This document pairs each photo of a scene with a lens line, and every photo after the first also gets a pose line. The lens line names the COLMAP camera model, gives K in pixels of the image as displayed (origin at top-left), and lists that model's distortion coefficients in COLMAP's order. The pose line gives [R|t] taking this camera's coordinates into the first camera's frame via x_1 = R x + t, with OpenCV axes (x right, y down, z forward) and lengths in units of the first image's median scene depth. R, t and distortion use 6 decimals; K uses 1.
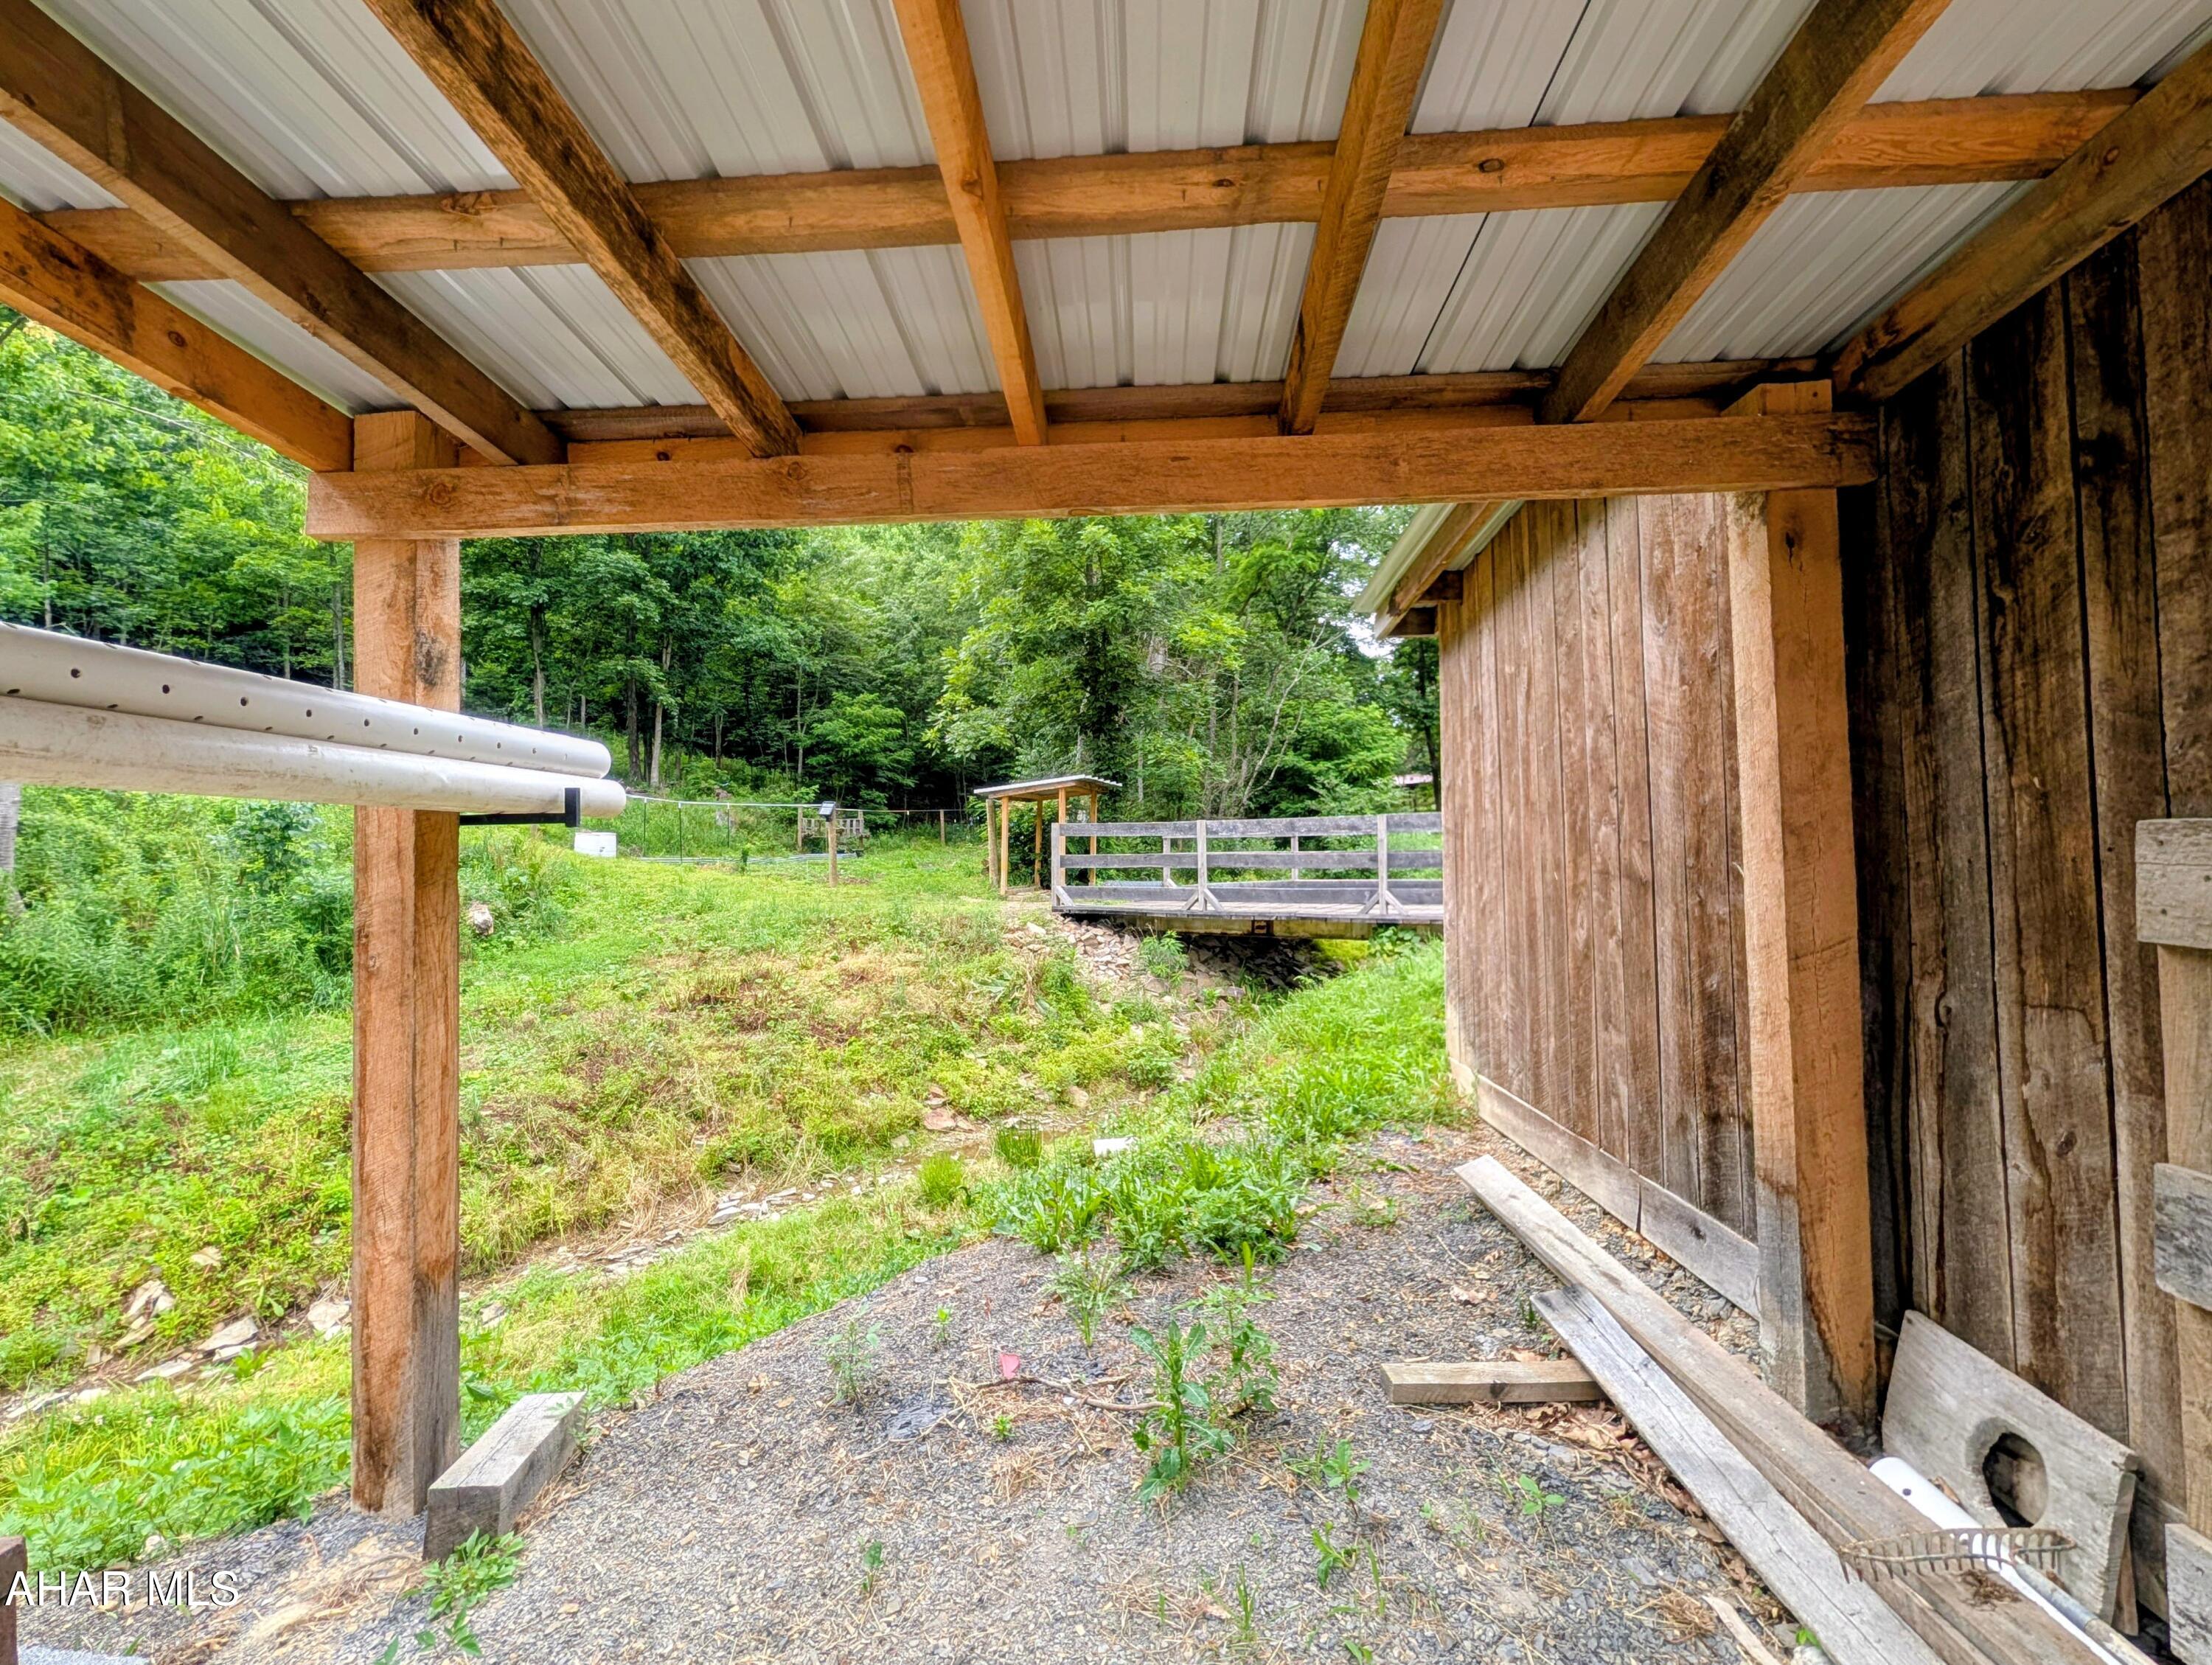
lens RADIAL K [[1147.1, 0, 1112.7], [0, 1147.1, 825.7], [0, 0, 1]] dist [-0.001957, -0.000130]
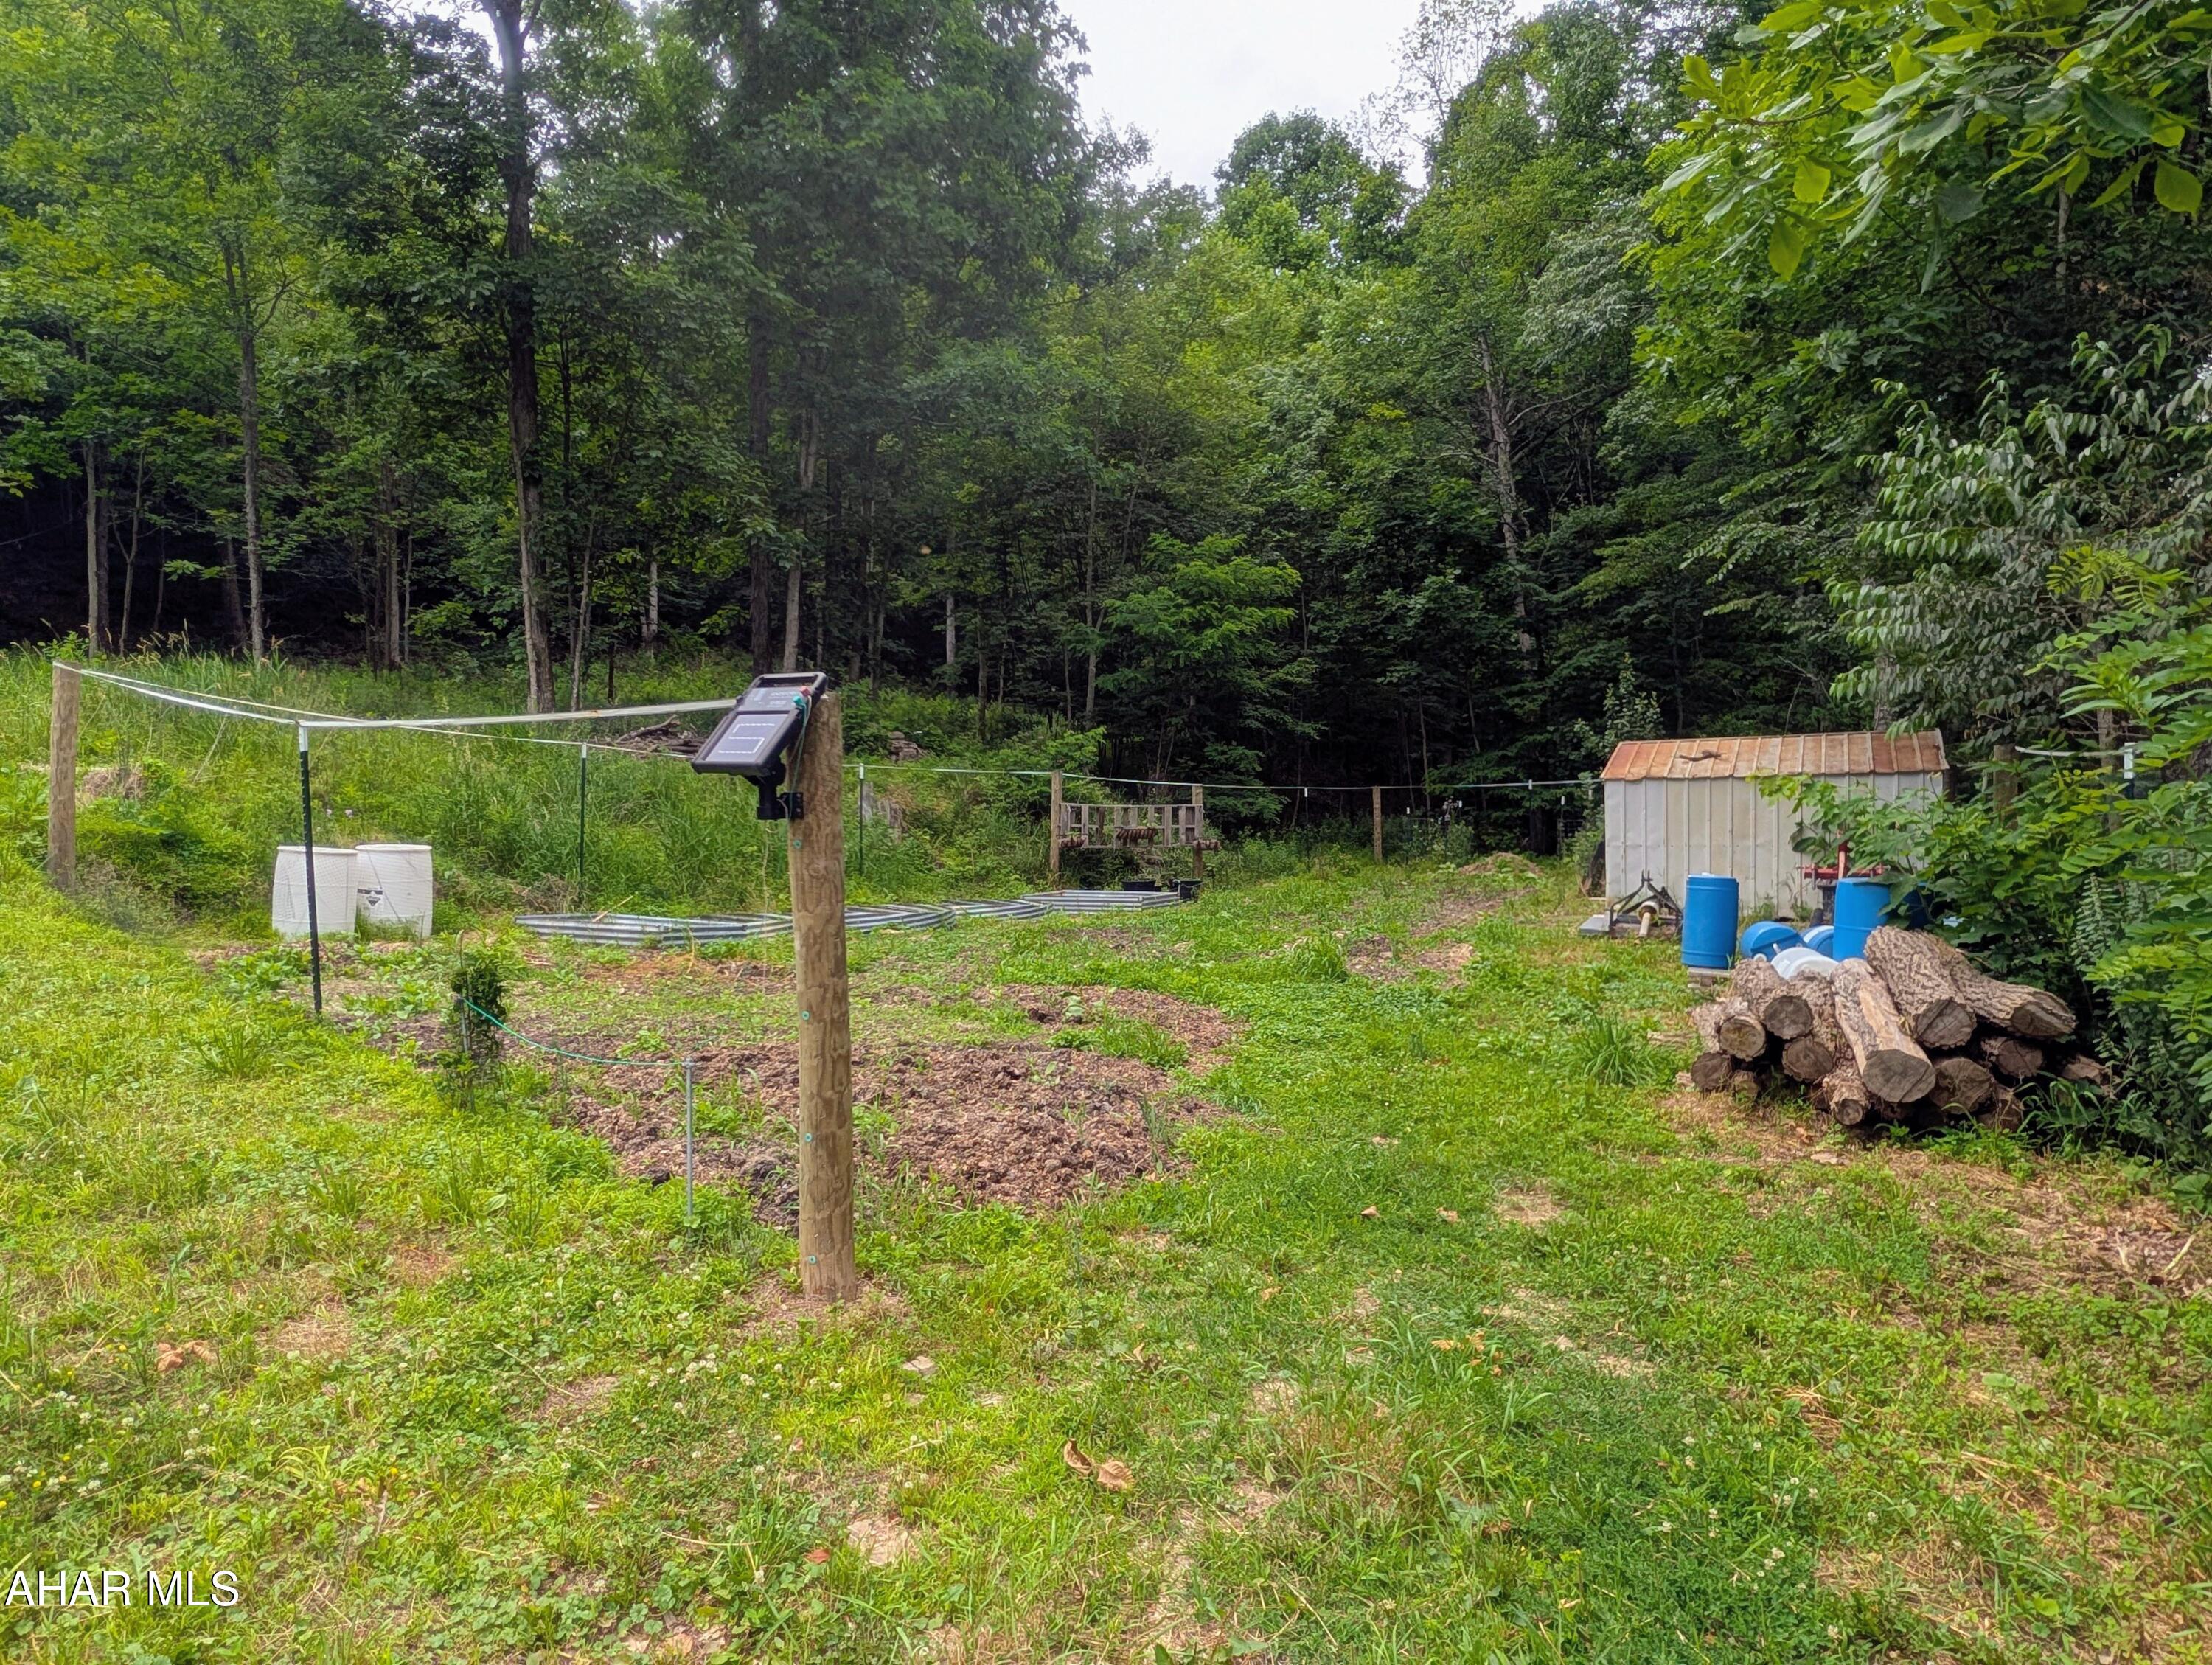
lens RADIAL K [[1147.1, 0, 1112.7], [0, 1147.1, 825.7], [0, 0, 1]] dist [-0.001957, -0.000130]
pose [[0.946449, 0.015941, -0.322458, -0.105552], [-0.010398, 0.999767, 0.018905, -0.005866], [0.322685, -0.014539, 0.946395, 0.551168]]
